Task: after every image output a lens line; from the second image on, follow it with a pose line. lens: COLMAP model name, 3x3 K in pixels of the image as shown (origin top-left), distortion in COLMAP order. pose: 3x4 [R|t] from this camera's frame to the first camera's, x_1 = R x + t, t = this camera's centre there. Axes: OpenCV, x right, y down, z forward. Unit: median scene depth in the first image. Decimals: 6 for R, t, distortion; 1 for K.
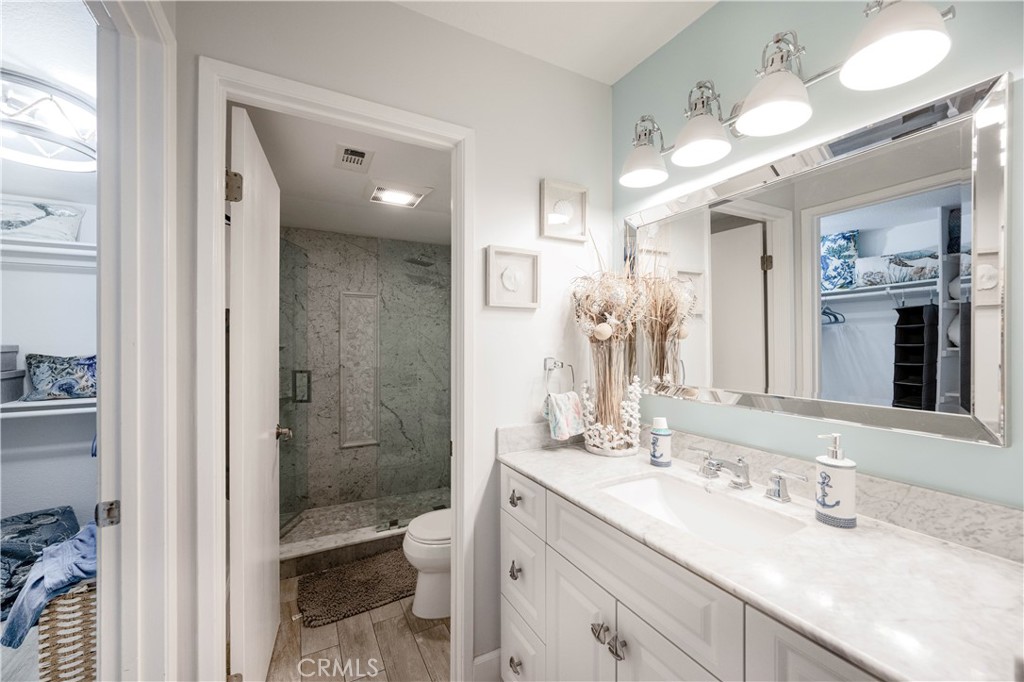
lens RADIAL K [[410.6, 0, 518.7], [0, 410.6, 342.8], [0, 0, 1]] dist [-0.000069, -0.000057]
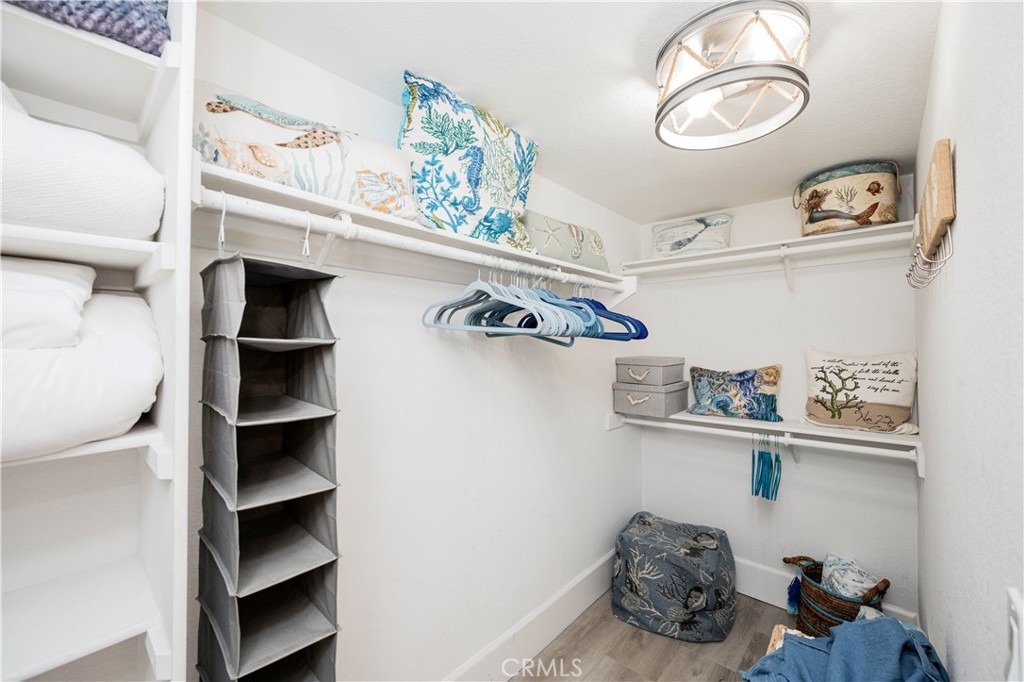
lens RADIAL K [[412.8, 0, 514.1], [0, 412.8, 338.1], [0, 0, 1]] dist [-0.000577, -0.000068]
pose [[0.338558, -0.009745, -0.940895, -0.361547], [-0.002350, 0.999934, -0.011202, -0.031243], [0.940943, 0.006004, 0.338513, 0.223847]]
